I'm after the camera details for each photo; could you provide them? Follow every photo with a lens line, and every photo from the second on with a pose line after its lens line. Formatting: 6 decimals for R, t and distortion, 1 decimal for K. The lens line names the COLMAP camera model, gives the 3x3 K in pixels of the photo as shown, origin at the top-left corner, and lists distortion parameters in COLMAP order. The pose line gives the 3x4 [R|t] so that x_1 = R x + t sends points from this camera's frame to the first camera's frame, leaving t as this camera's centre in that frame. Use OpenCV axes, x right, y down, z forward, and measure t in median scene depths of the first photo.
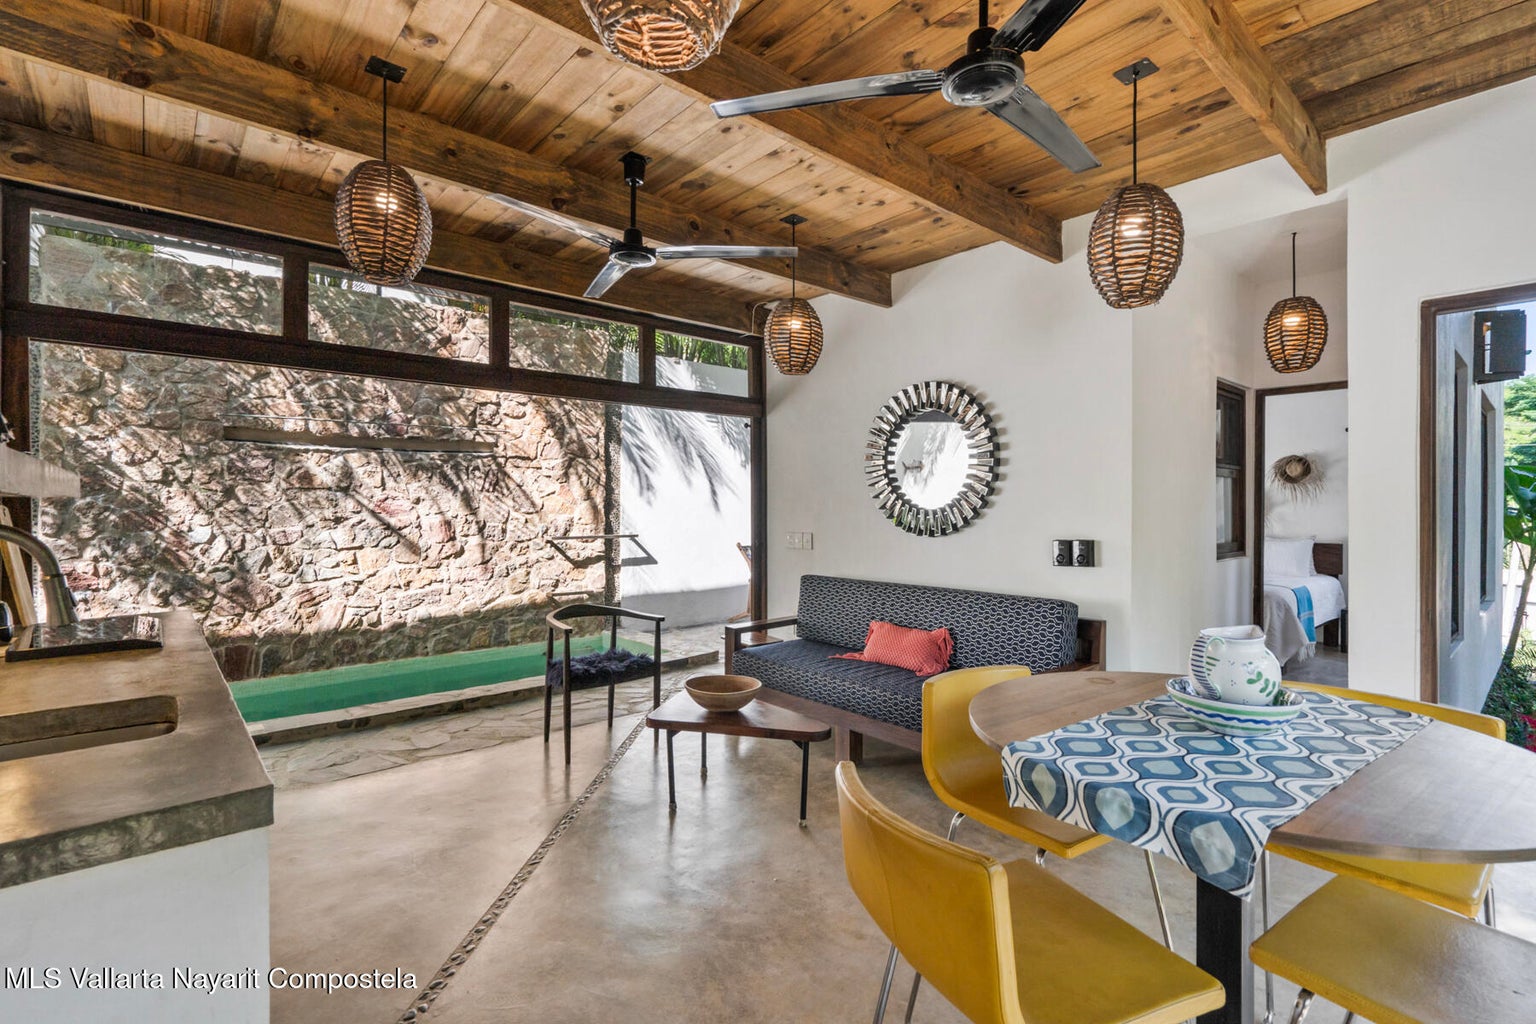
lens RADIAL K [[703.9, 0, 768.0], [0, 703.9, 512.0], [0, 0, 1]] dist [-0.000606, -0.000098]
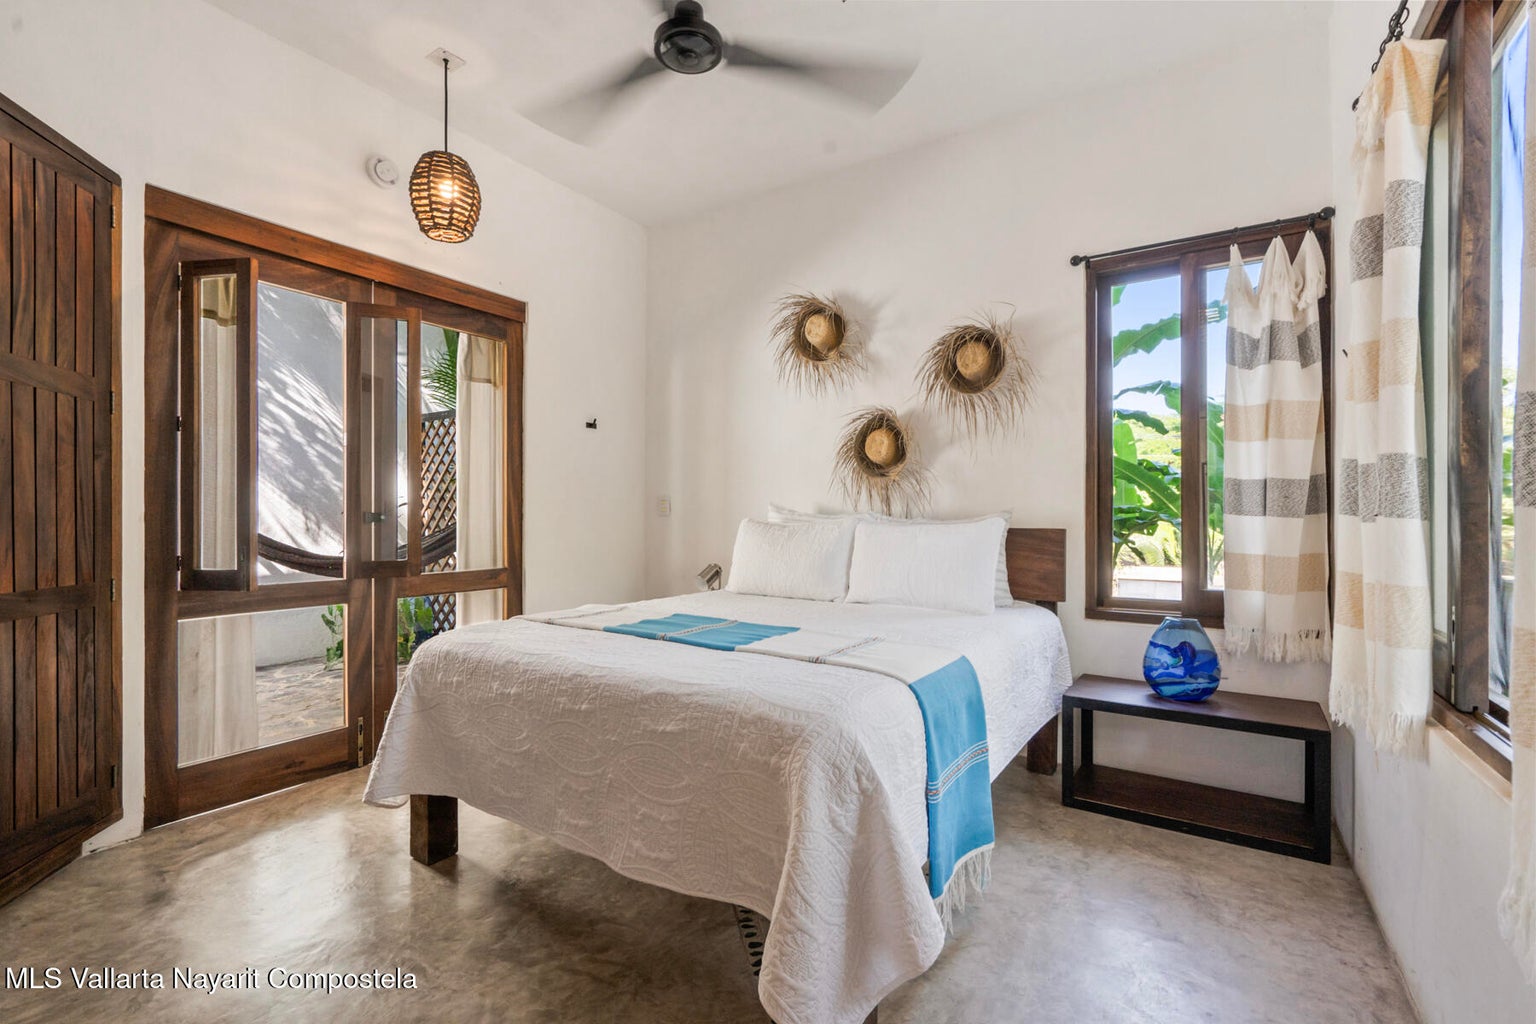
lens RADIAL K [[703.9, 0, 768.0], [0, 703.9, 512.0], [0, 0, 1]] dist [-0.000606, -0.000098]
pose [[0.959435, 0.003246, 0.281912, 0.509650], [-0.000555, 0.999954, -0.009626, 0.037950], [-0.281930, 0.009079, 0.959392, 0.624457]]
